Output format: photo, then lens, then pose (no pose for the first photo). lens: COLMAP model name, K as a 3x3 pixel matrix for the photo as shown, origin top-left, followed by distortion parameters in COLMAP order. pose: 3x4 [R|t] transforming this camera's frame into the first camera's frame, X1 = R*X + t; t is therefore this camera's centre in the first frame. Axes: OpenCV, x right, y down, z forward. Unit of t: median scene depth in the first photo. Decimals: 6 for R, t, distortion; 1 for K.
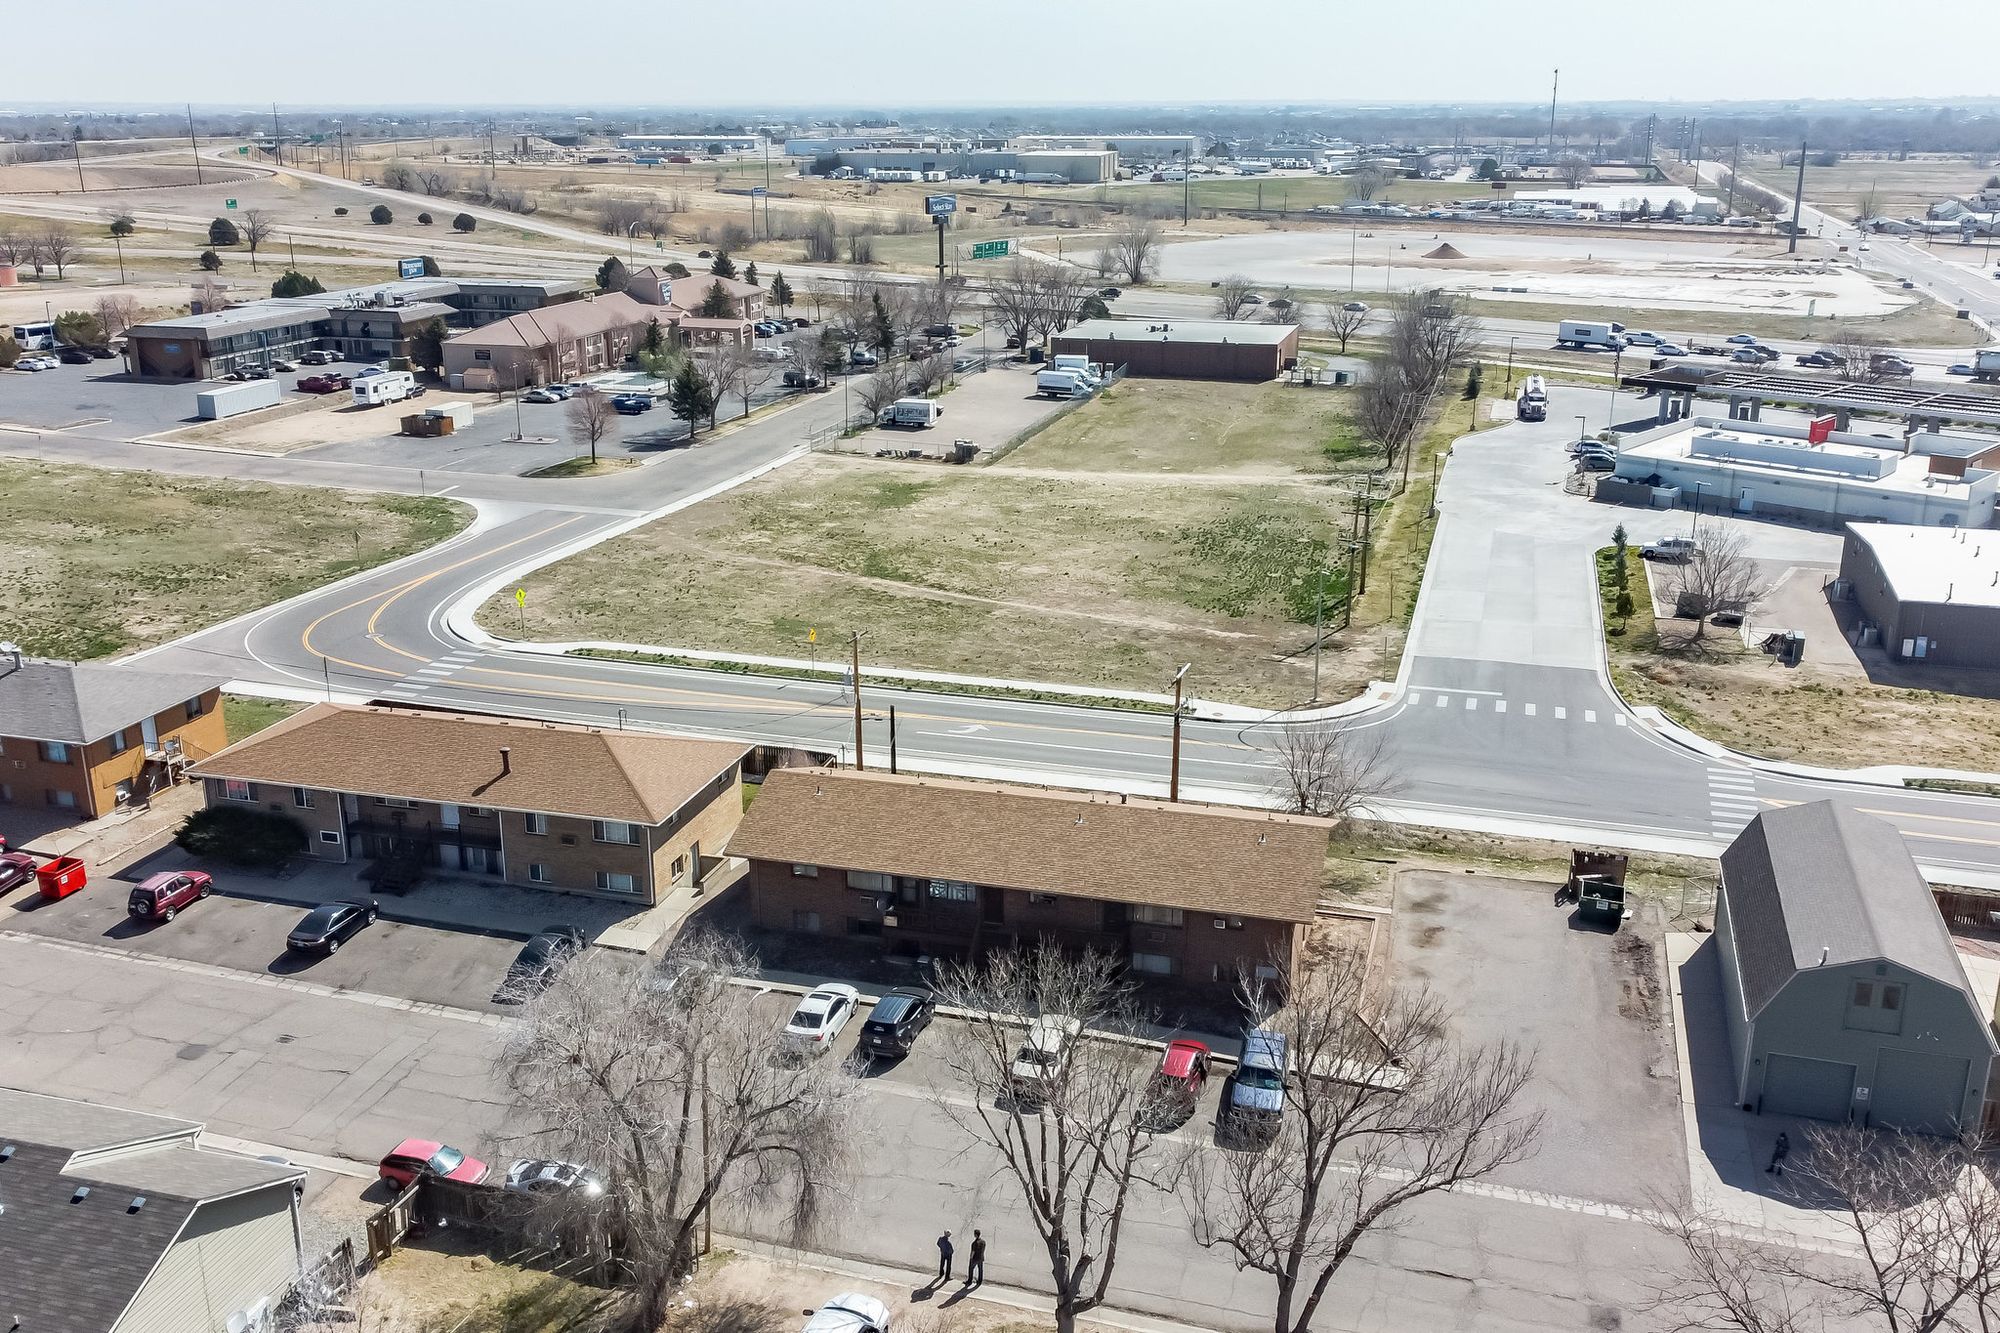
lens RADIAL K [[1795.6, 0, 1000.0], [0, 1795.6, 666.5], [0, 0, 1]] dist [0.011646, -0.014864]
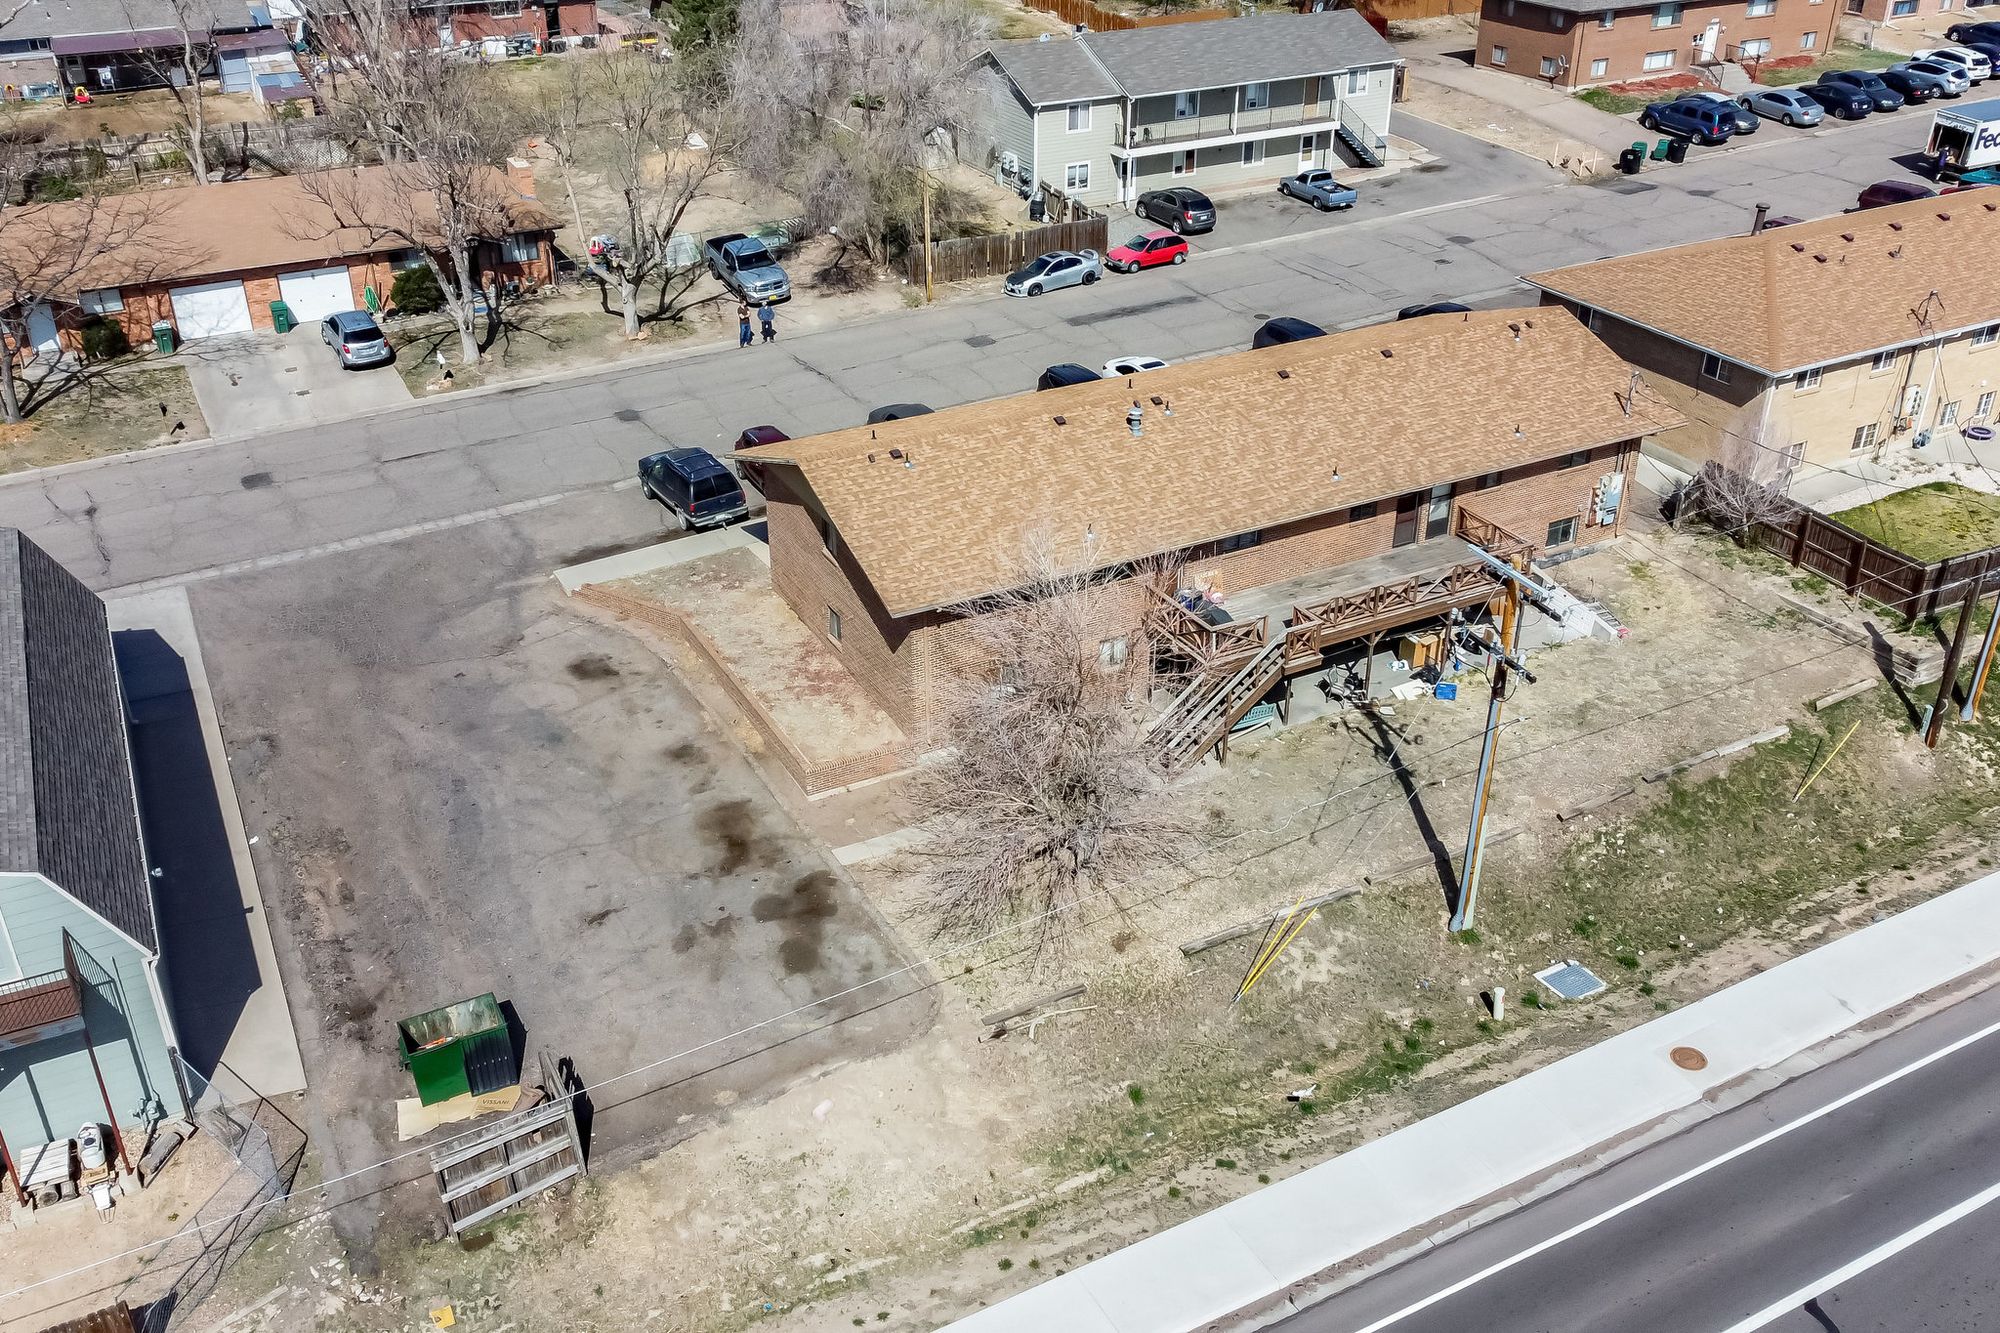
lens RADIAL K [[1795.6, 0, 1000.0], [0, 1795.6, 666.5], [0, 0, 1]] dist [0.011646, -0.014864]
pose [[-0.717324, 0.344507, -0.605607, 0.176504], [-0.203196, 0.727977, 0.654798, -0.089531], [0.666451, 0.592760, -0.452193, 0.460984]]
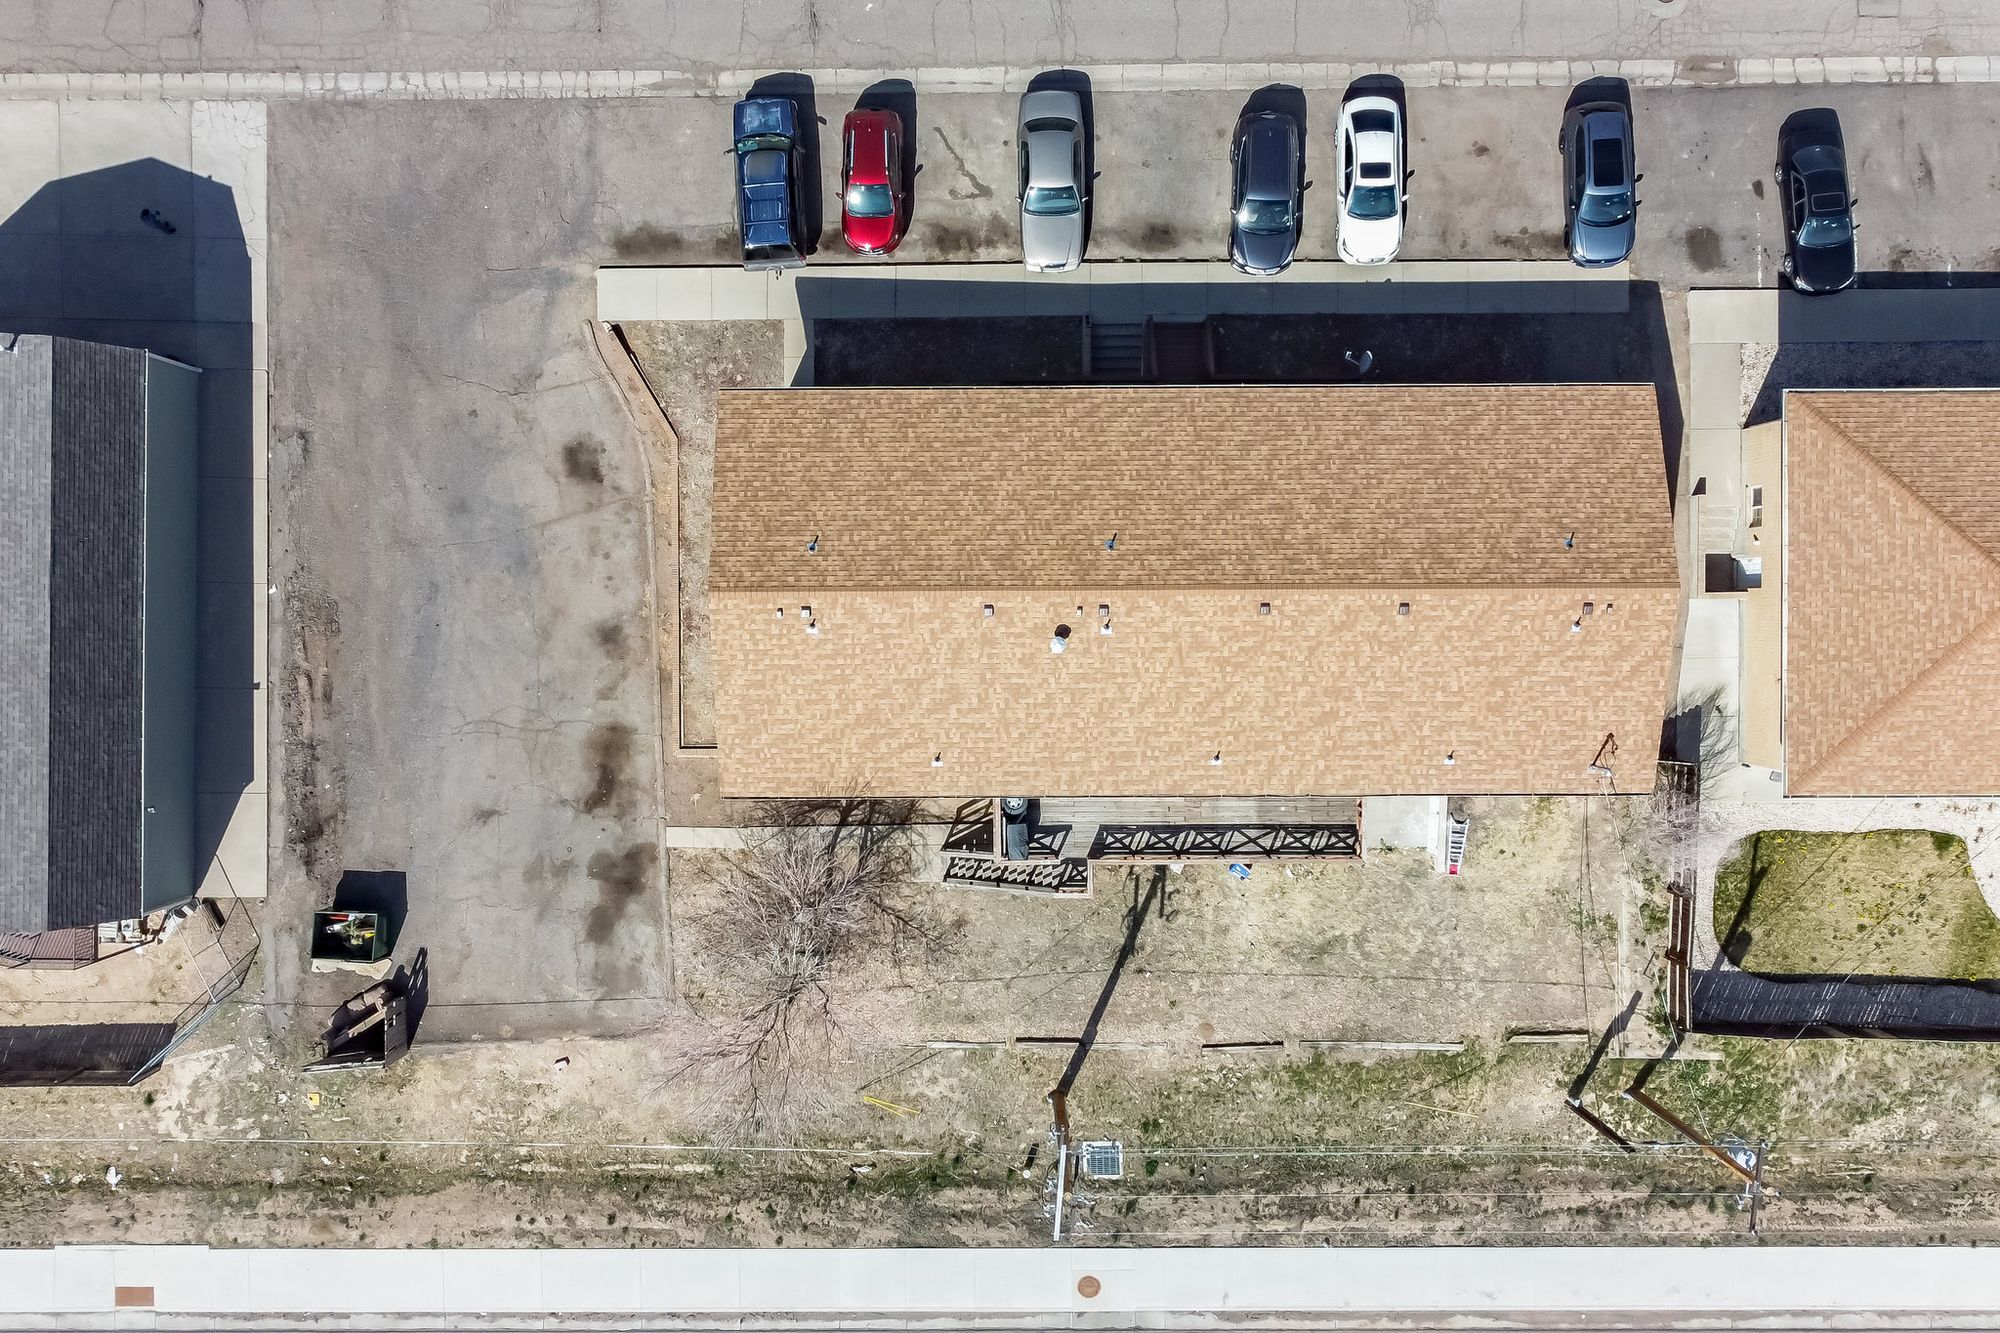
lens RADIAL K [[1795.6, 0, 1000.0], [0, 1795.6, 666.5], [0, 0, 1]] dist [0.011646, -0.014864]
pose [[-0.960235, 0.279092, 0.007561, 0.030385], [-0.083506, -0.312939, 0.946095, -0.175289], [0.266414, 0.907842, 0.323800, 0.288870]]
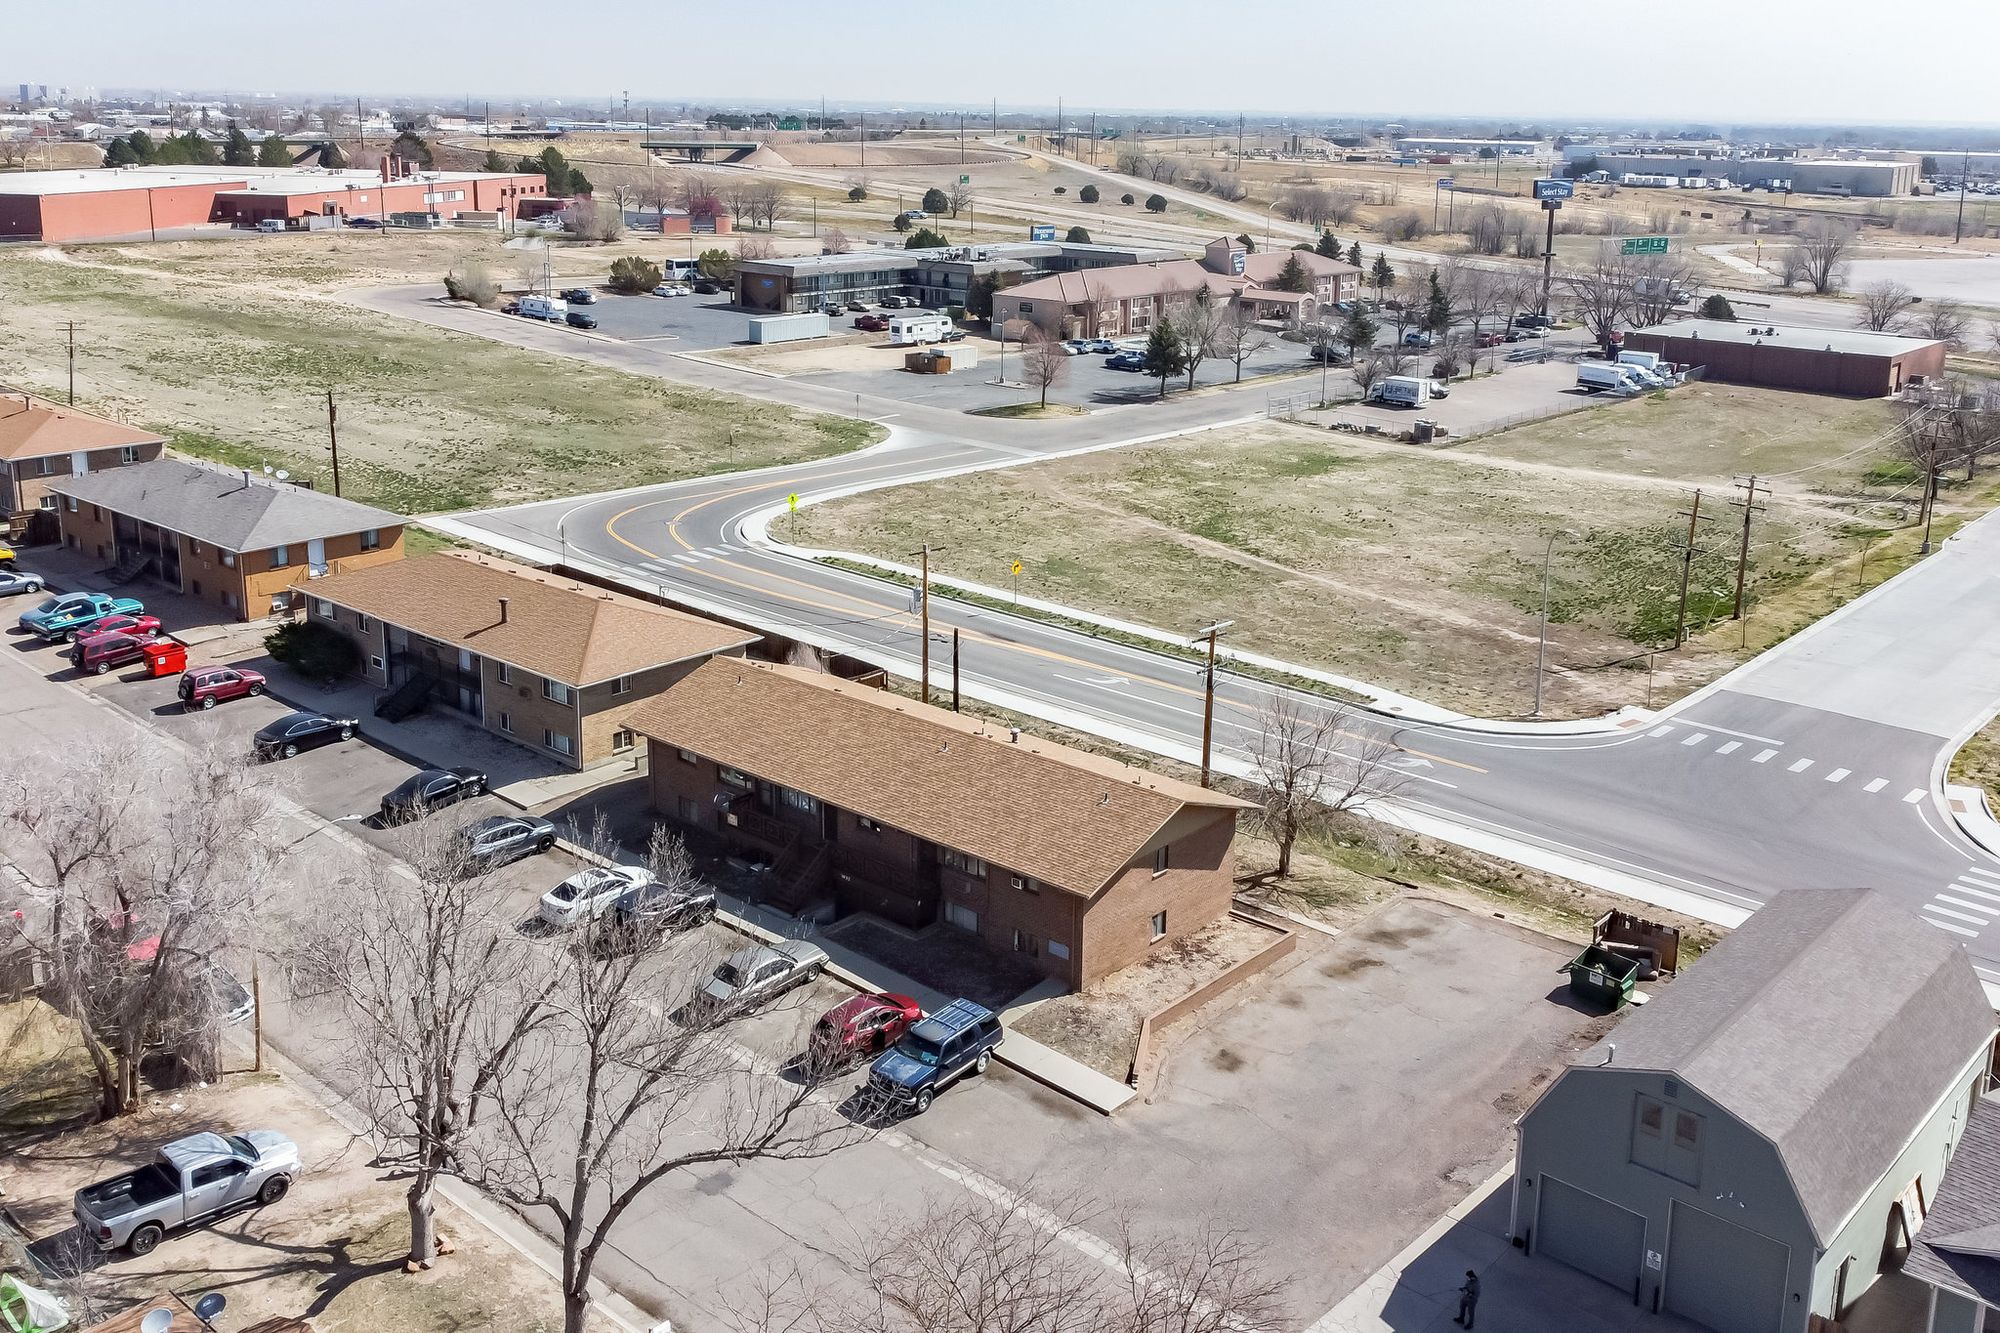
lens RADIAL K [[1823.8, 0, 993.4], [0, 1823.8, 517.7], [0, 0, 1]] dist [0.008101, -0.010667]
pose [[0.906244, 0.110807, -0.407975, 0.149095], [-0.145123, 0.987937, -0.054038, 0.005781], [0.397066, 0.108178, 0.911393, 0.055835]]
